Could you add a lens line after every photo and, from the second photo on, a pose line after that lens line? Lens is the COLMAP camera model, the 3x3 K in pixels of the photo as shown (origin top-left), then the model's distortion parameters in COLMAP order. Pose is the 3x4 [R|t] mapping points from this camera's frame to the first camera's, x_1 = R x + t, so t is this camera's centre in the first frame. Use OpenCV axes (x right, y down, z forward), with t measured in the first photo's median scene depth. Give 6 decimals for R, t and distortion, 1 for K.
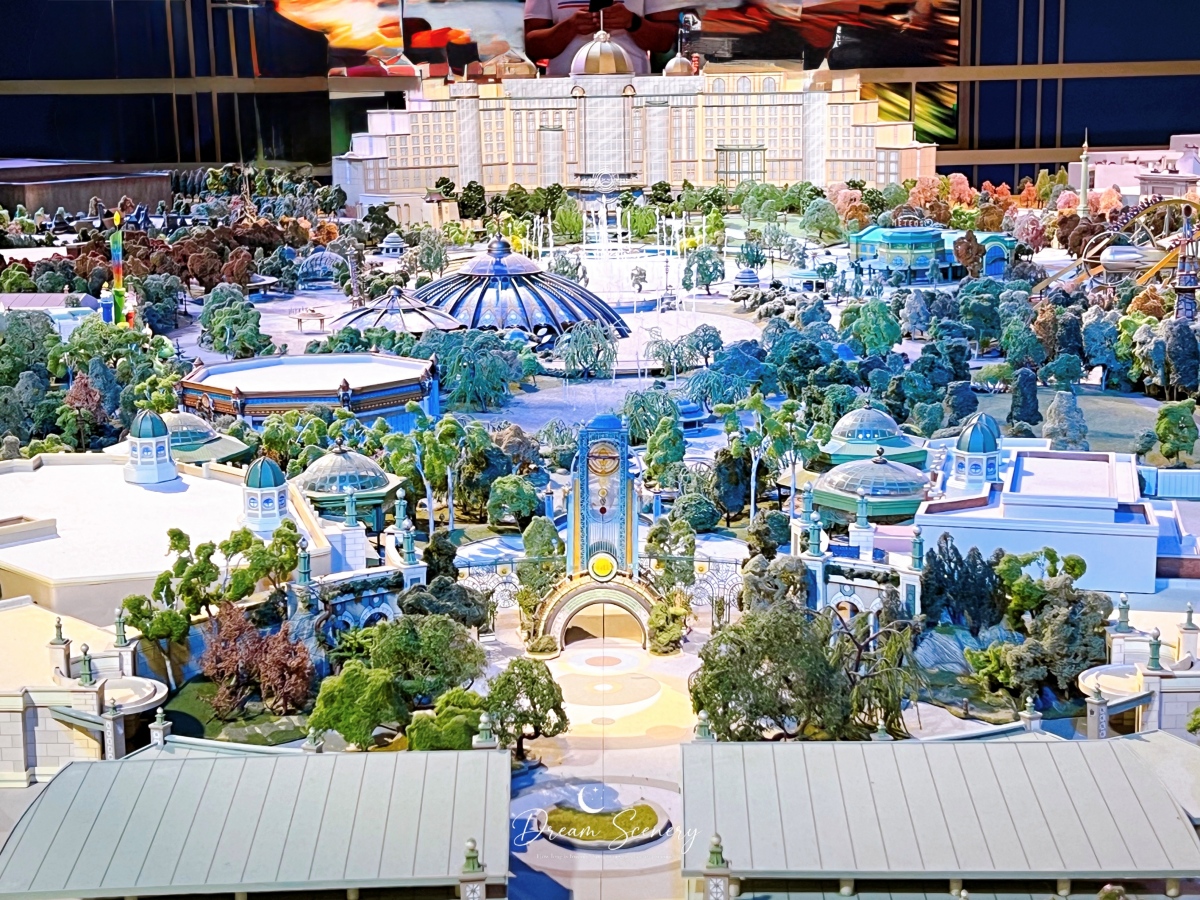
lens RADIAL K [[2022.9, 0, 600.0], [0, 2022.9, 450.0], [0, 0, 1]] dist [0.184969, 0.030573]
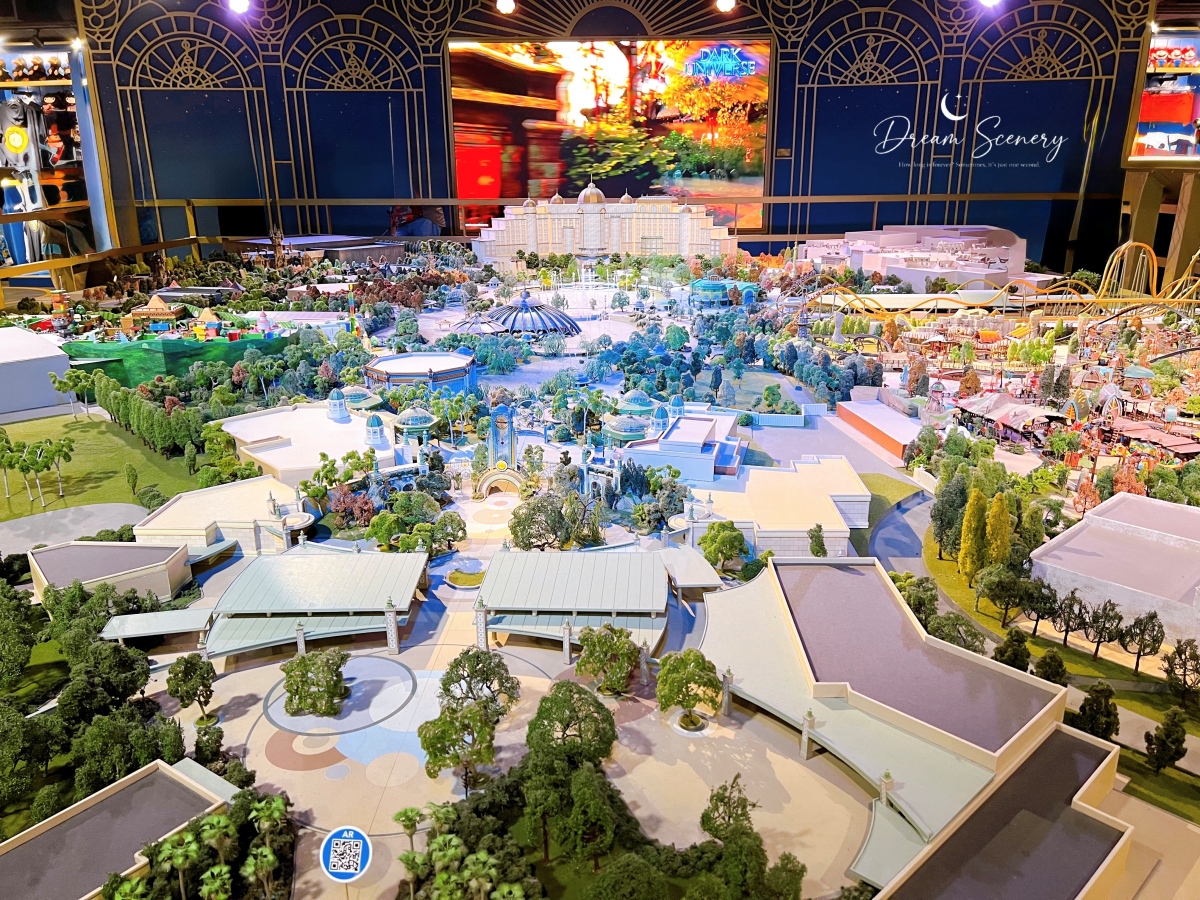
lens RADIAL K [[898.9, 0, 600.0], [0, 898.9, 450.0], [0, 0, 1]] dist [0.116123, -0.000987]
pose [[0.999667, 0.014298, -0.021463, 0.101852], [-0.011940, 0.994272, 0.106210, -0.056158], [0.022859, -0.105919, 0.994112, -0.068649]]
